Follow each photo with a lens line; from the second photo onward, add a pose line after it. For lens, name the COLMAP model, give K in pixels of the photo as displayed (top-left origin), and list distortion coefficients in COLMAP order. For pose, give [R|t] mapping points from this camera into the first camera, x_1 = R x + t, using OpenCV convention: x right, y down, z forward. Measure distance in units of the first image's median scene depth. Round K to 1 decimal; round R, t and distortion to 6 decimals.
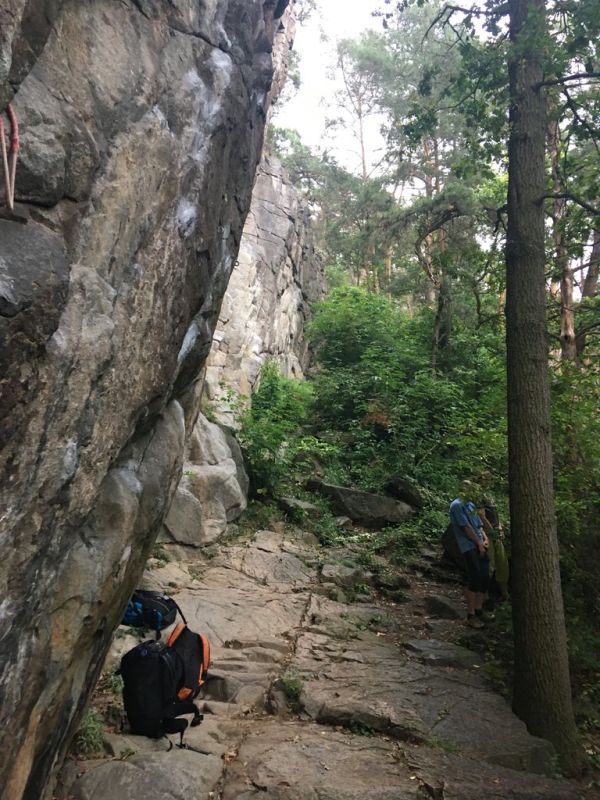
lens RADIAL K [[672.4, 0, 300.0], [0, 672.4, 399.1], [0, 0, 1]] dist [0.057074, -0.029442]
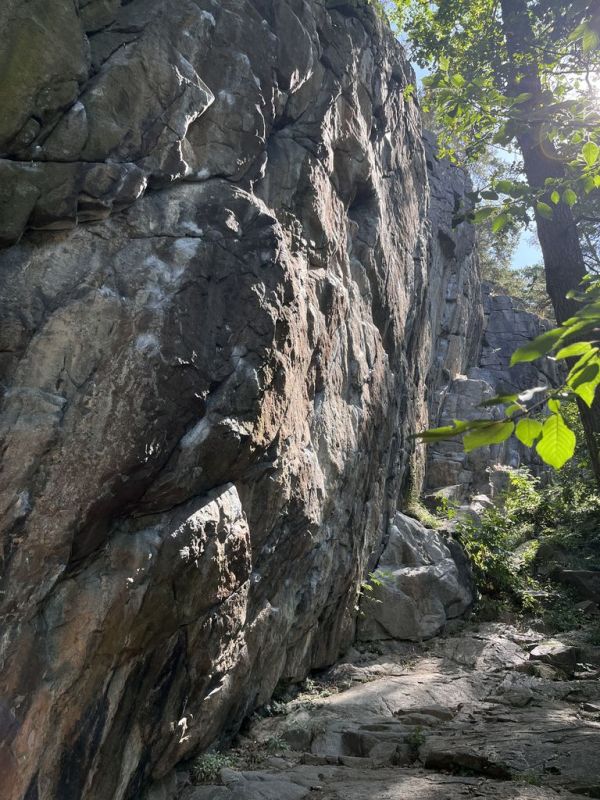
lens RADIAL K [[607.8, 0, 302.2], [0, 607.8, 402.6], [0, 0, 1]] dist [0.027185, -0.005406]
pose [[0.848721, -0.295108, -0.438844, 0.389819], [0.183401, 0.942570, -0.279151, 0.164429], [0.496021, 0.156437, 0.854102, 0.034457]]
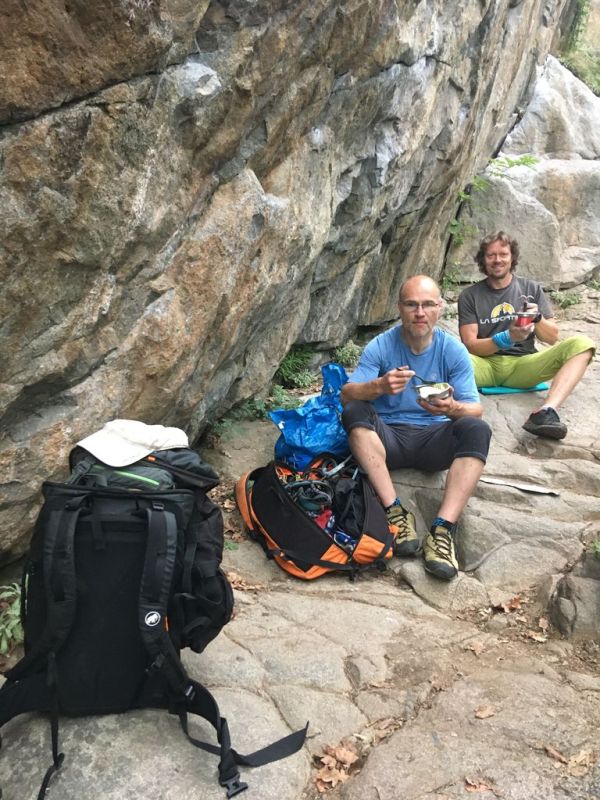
lens RADIAL K [[672.4, 0, 297.6], [0, 672.4, 400.3], [0, 0, 1]] dist [0.057074, -0.029442]
pose [[0.812268, 0.079838, -0.577795, 0.048232], [0.102591, 0.955591, 0.276264, 0.202614], [0.574191, -0.283677, 0.768005, 0.615231]]
